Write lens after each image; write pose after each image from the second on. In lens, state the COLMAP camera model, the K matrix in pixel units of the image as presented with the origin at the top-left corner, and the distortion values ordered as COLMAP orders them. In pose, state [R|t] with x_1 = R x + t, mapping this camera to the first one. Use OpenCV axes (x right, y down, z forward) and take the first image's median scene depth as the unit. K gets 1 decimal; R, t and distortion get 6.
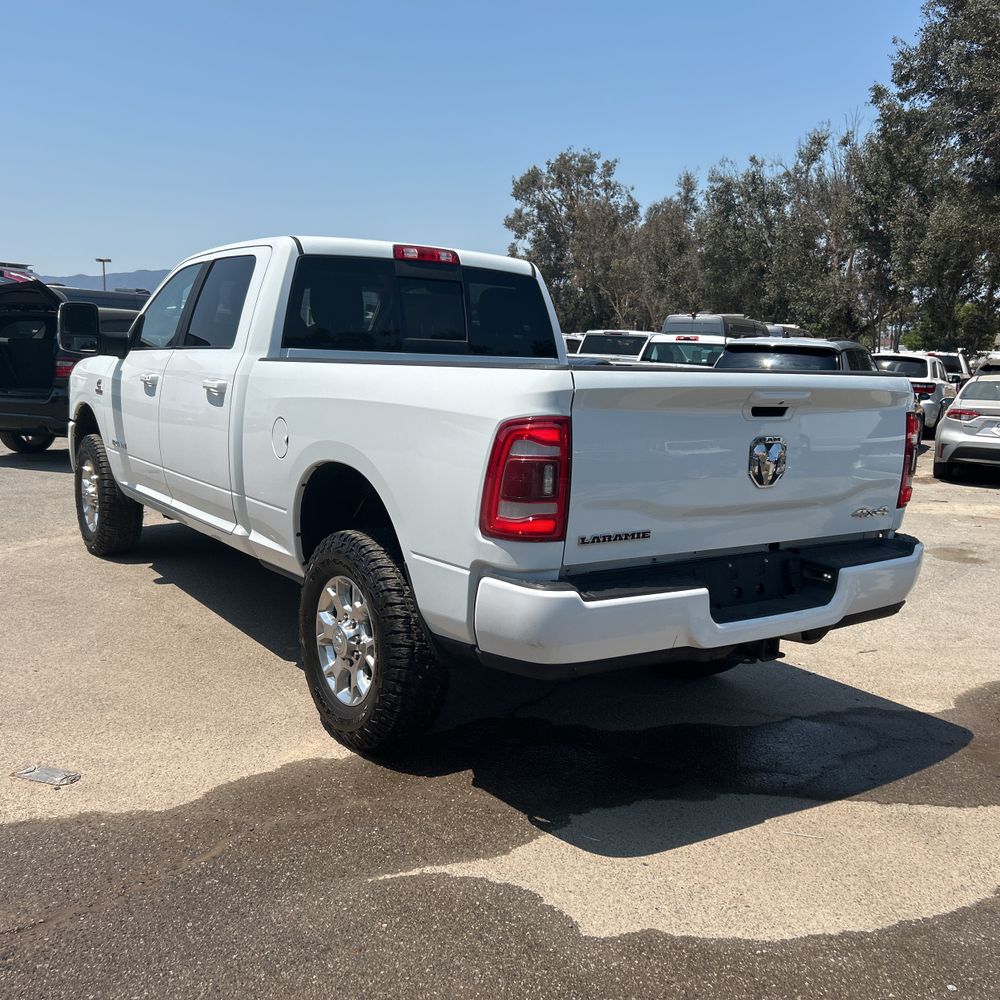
lens RADIAL K [[1008.2, 0, 462.6], [0, 1008.2, 500.2], [0, 0, 1]] dist [0.201025, -0.628062]
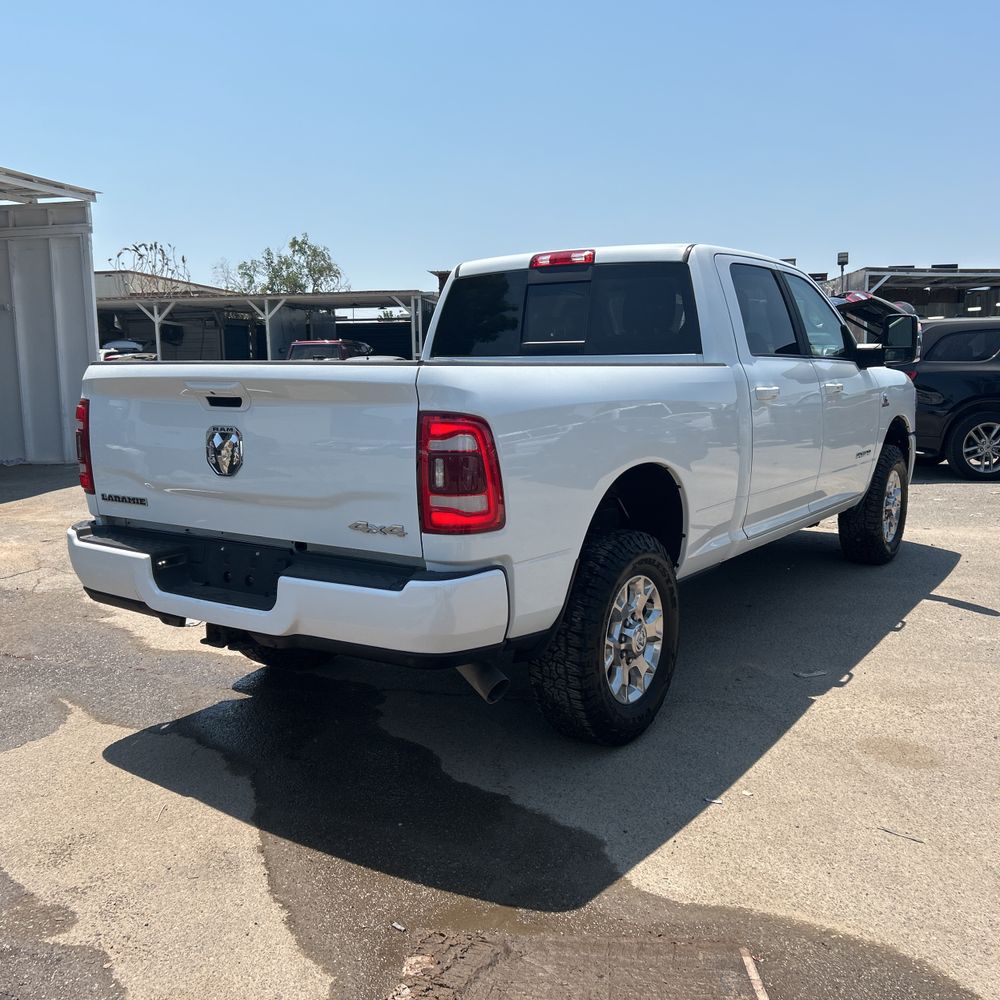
lens RADIAL K [[1003.9, 0, 487.5], [0, 1003.9, 480.9], [0, 0, 1]] dist [0.111029, -0.266161]
pose [[0.359486, 0.075312, -0.930106, 1.315102], [-0.114259, 0.992790, 0.036226, -0.072952], [0.926129, 0.093250, 0.365499, 0.862803]]
